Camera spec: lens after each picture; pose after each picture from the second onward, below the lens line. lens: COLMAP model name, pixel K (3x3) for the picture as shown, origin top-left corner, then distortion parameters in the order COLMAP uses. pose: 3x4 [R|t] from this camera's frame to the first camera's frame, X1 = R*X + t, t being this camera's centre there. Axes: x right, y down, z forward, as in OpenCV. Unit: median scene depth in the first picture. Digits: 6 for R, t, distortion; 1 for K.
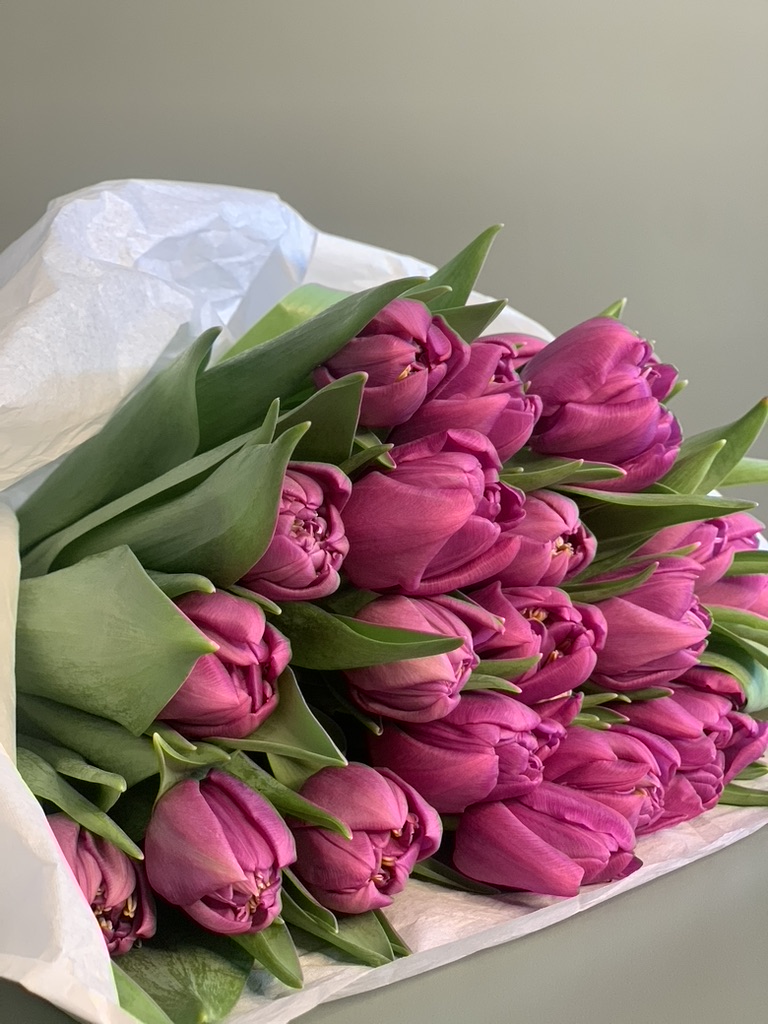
lens RADIAL K [[1537.0, 0, 382.9], [0, 1537.0, 512.2], [0, 0, 1]] dist [0.036498, 0.000000]
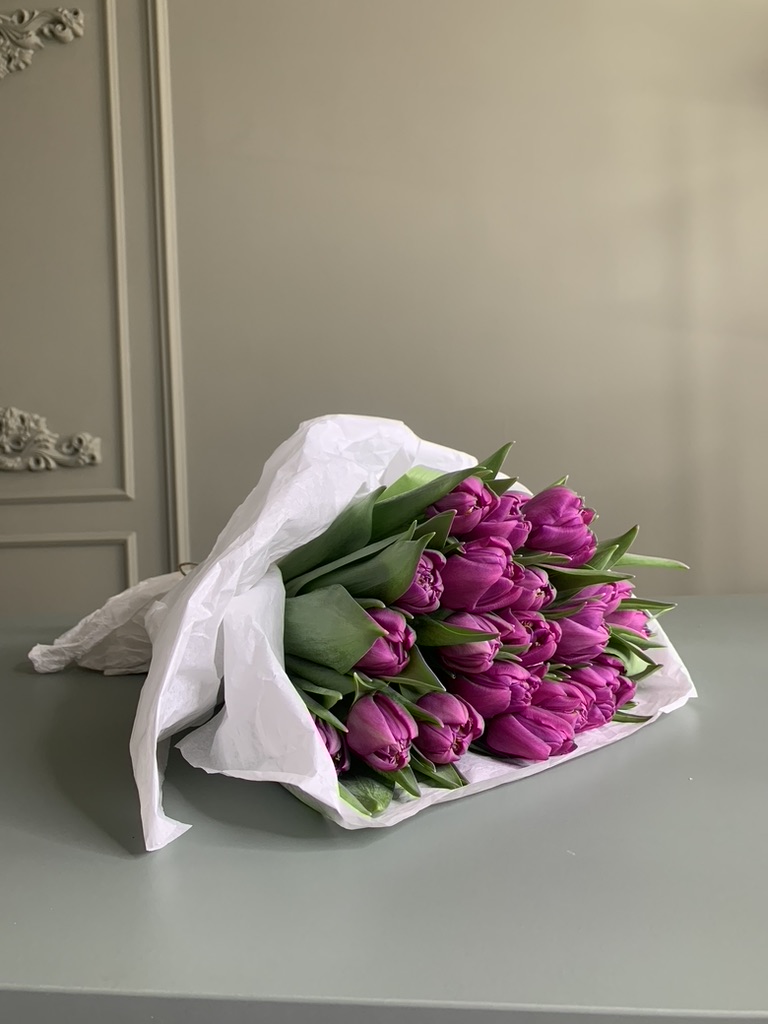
lens RADIAL K [[786.3, 0, 387.5], [0, 786.3, 509.9], [0, 0, 1]] dist [0.080444, -0.013589]
pose [[0.998979, 0.033197, -0.030642, -0.068068], [-0.035408, 0.996579, -0.074677, -0.002896], [0.028058, 0.075685, 0.996737, -0.108374]]
